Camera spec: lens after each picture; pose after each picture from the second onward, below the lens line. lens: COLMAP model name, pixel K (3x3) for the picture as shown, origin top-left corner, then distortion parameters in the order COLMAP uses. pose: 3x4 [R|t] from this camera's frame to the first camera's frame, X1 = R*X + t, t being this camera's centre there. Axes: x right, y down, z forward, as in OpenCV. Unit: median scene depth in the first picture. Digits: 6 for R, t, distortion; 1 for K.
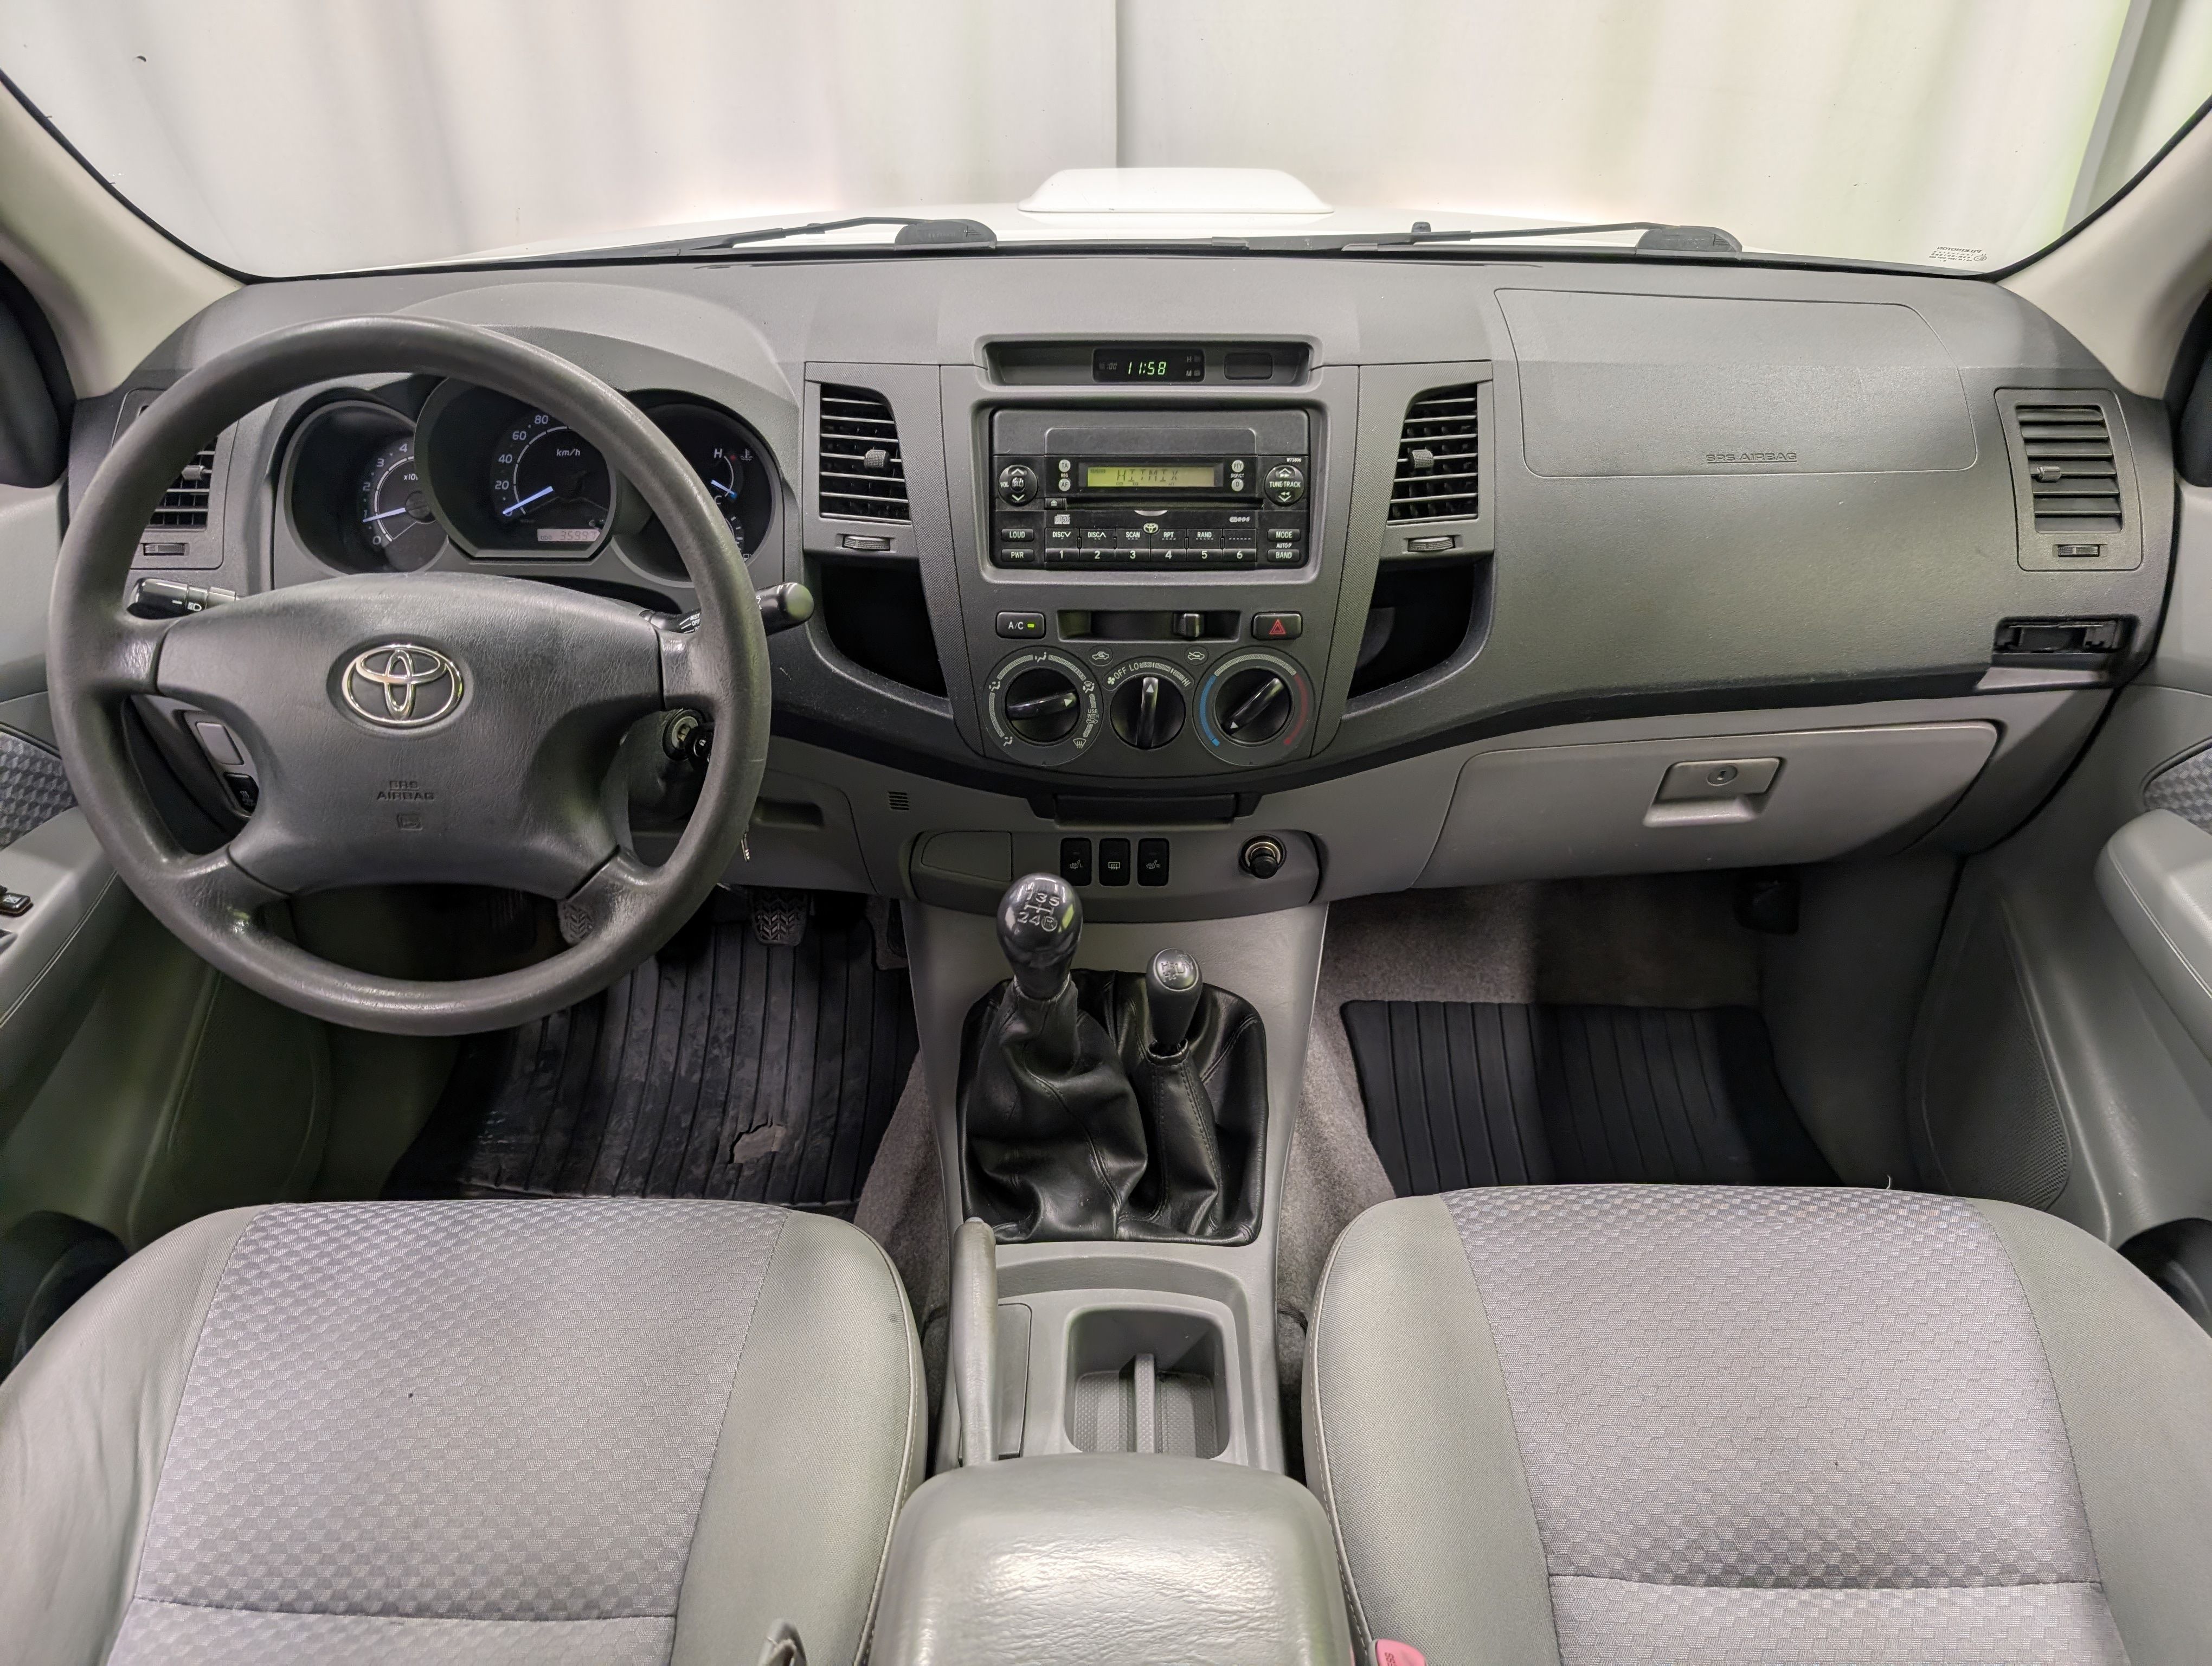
lens RADIAL K [[1556.7, 0, 1105.1], [0, 1556.7, 833.0], [0, 0, 1]] dist [-0.003387, -0.009017]
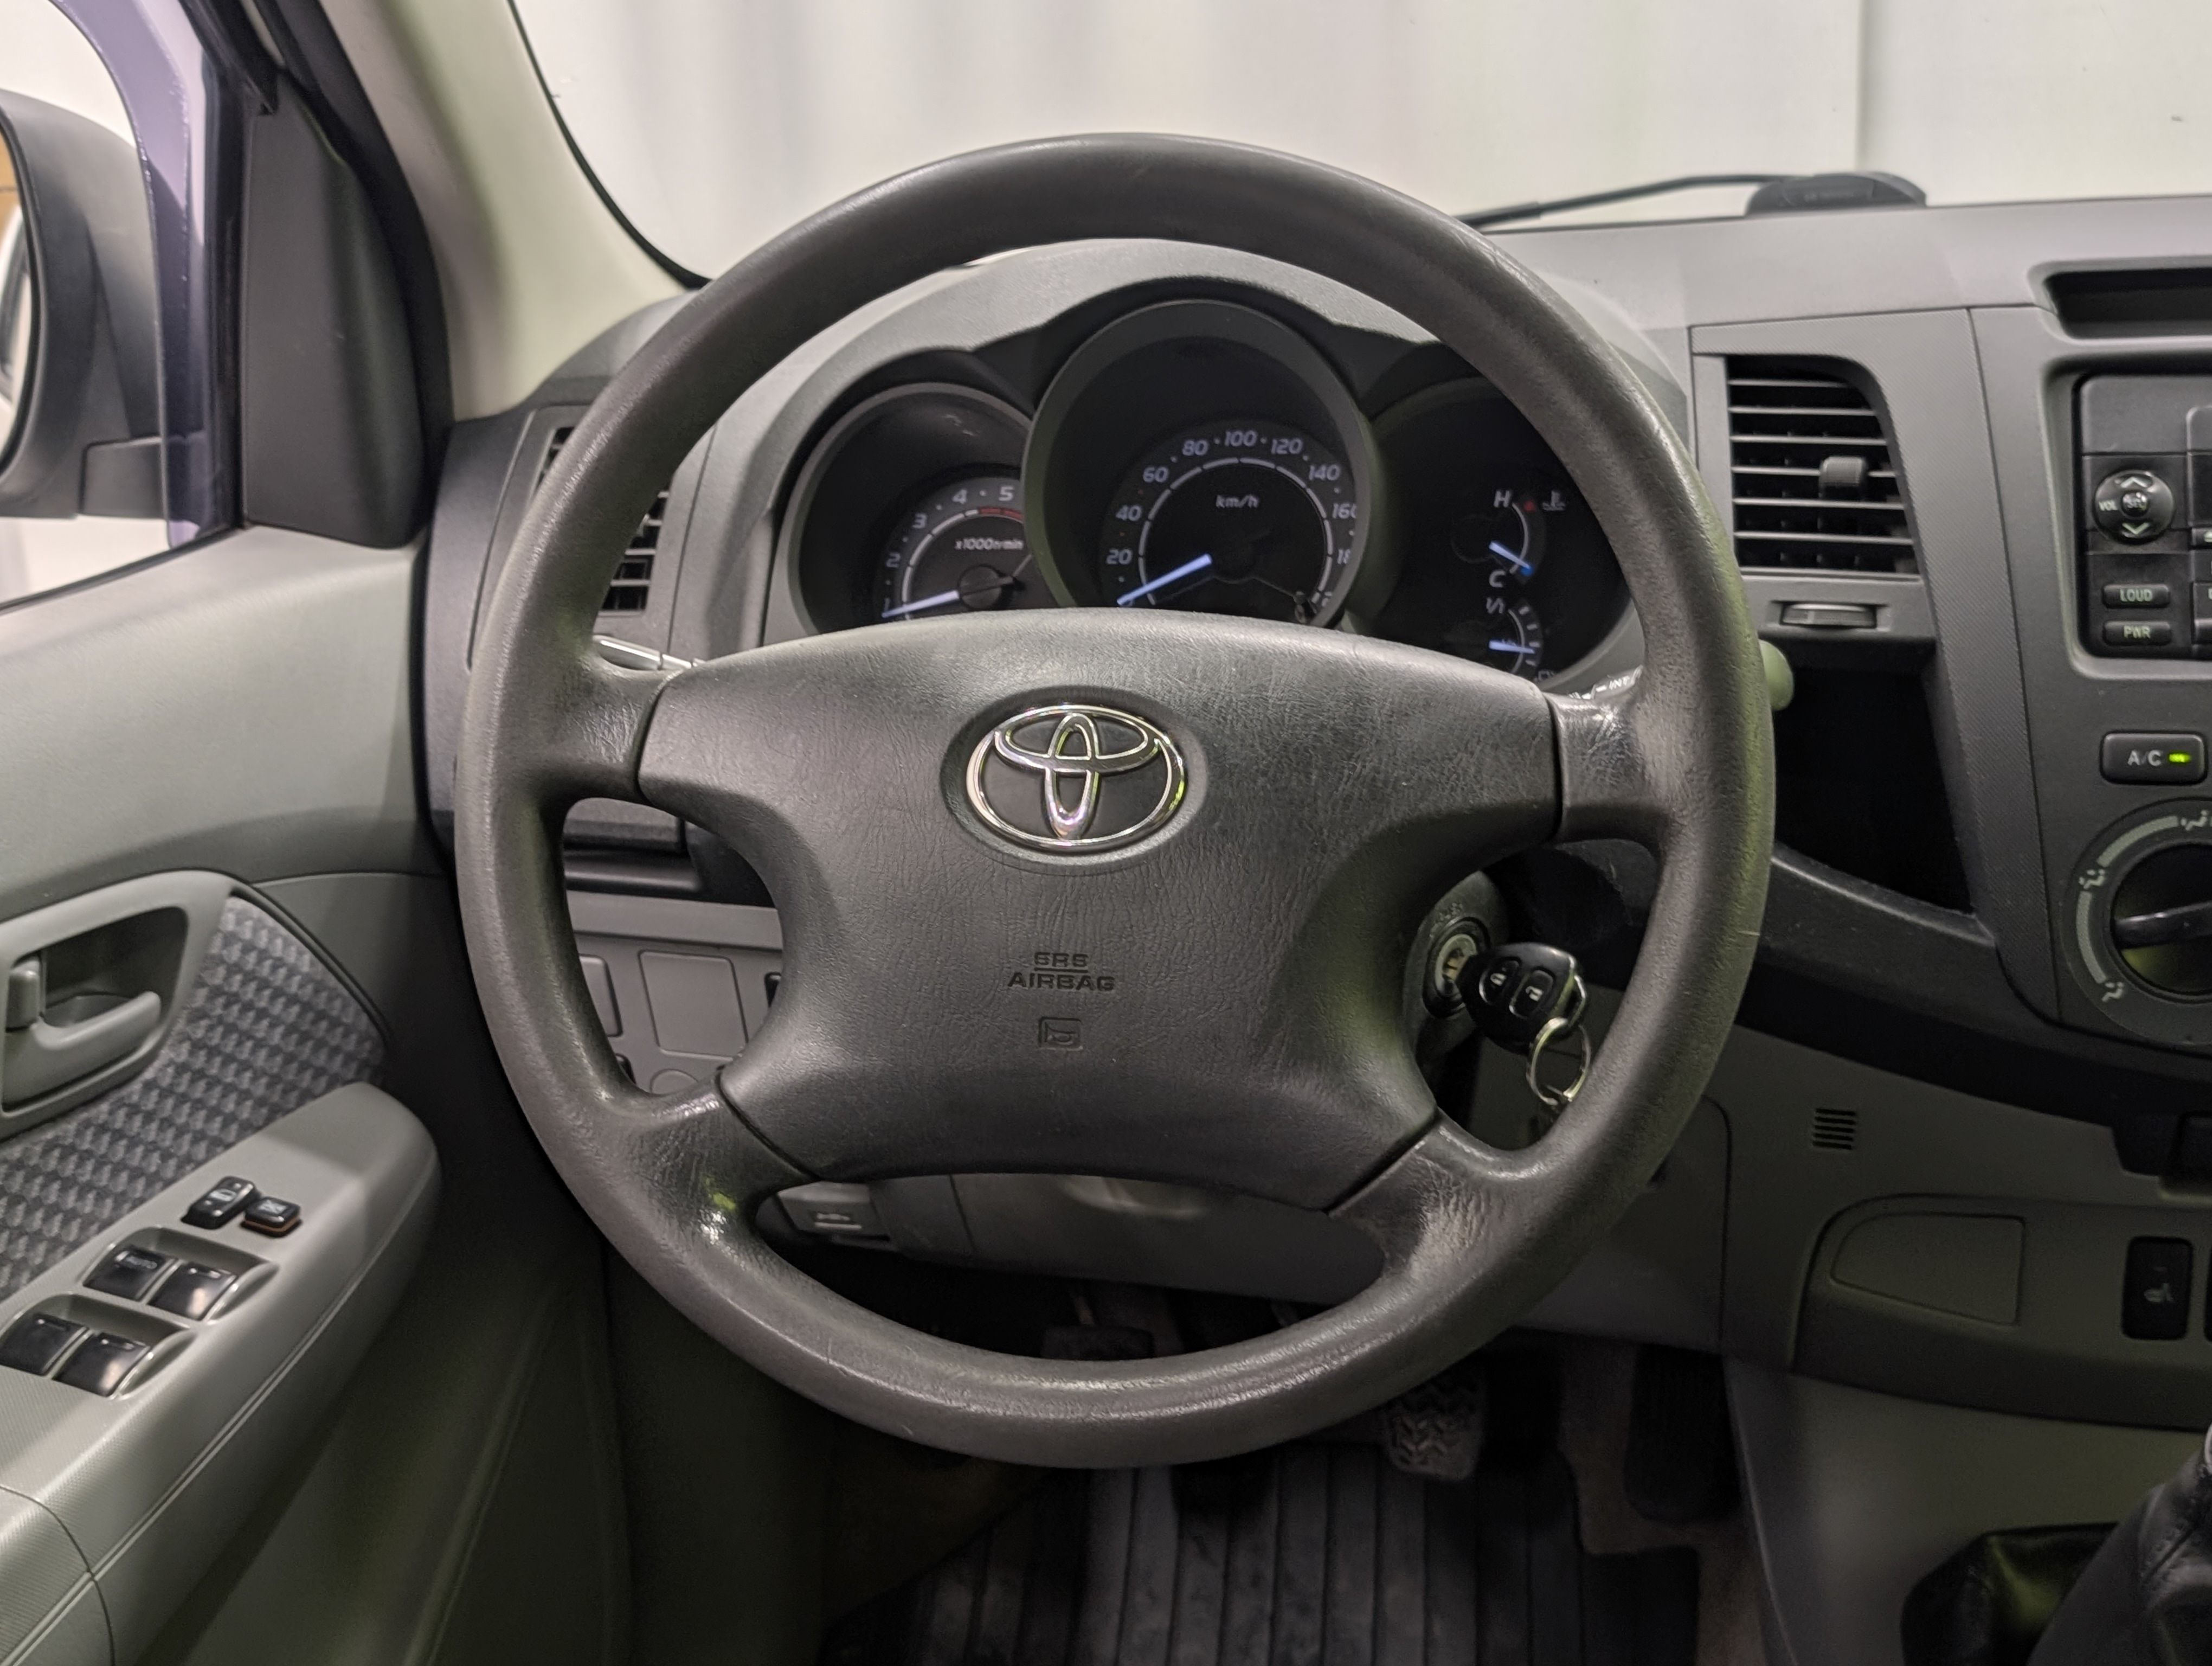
lens RADIAL K [[2531.8, 0, 1106.2], [0, 2531.8, 833.7], [0, 0, 1]] dist [0.001331, 0.000000]
pose [[0.979961, 0.016432, -0.198508, -0.223077], [-0.065458, 0.967809, -0.243027, 0.114530], [0.188125, 0.251151, 0.949491, 0.143683]]
